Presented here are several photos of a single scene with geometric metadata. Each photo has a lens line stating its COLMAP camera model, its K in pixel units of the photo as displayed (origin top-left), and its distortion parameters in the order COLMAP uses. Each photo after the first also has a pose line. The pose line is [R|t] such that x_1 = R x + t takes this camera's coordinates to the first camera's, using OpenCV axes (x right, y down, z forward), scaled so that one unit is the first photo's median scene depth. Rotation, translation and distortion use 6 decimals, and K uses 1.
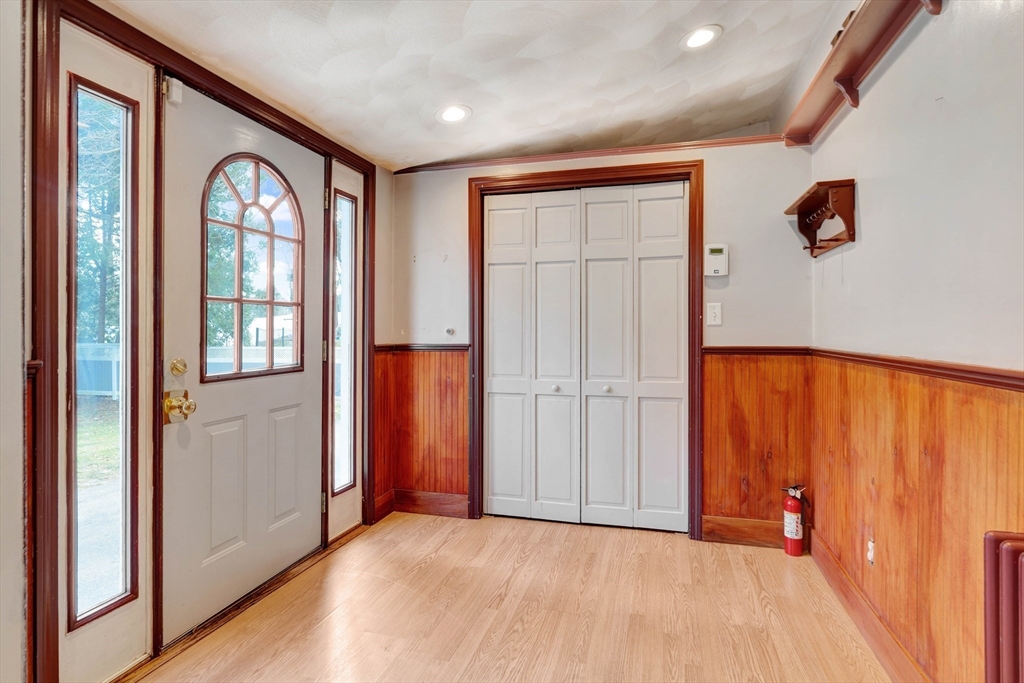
lens RADIAL K [[514.2, 0, 517.9], [0, 514.2, 333.1], [0, 0, 1]] dist [-0.005341, 0.000029]
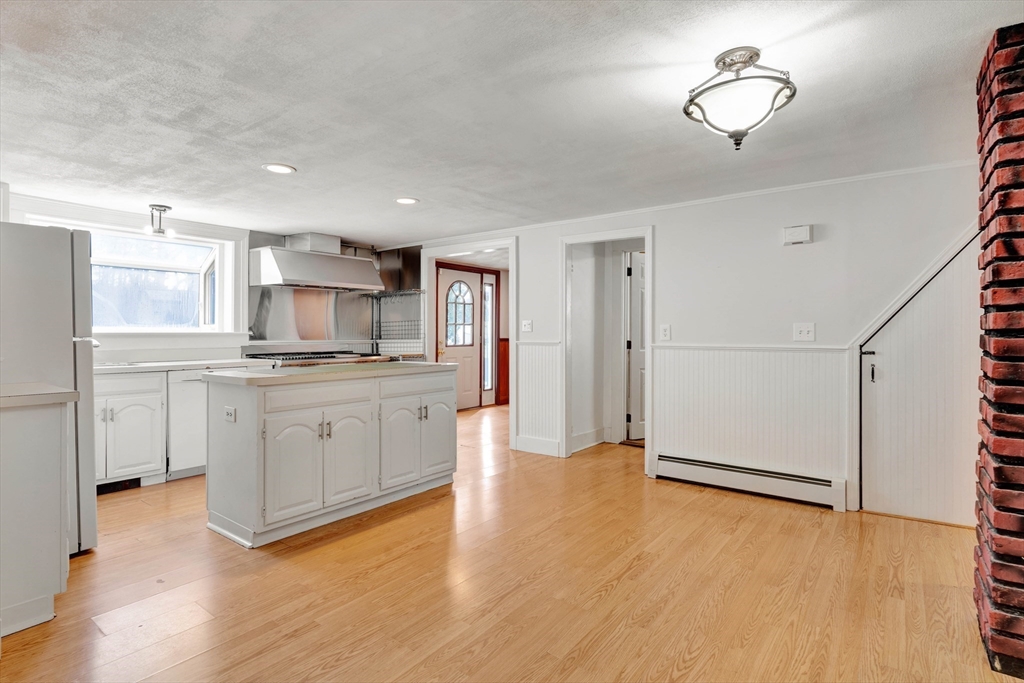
lens RADIAL K [[514.2, 0, 513.6], [0, 514.2, 337.0], [0, 0, 1]] dist [-0.005341, 0.000029]
pose [[0.932065, 0.002652, -0.362281, 0.860839], [-0.002025, 0.999996, 0.002110, 0.012926], [0.362285, -0.001233, 0.932066, -1.664824]]
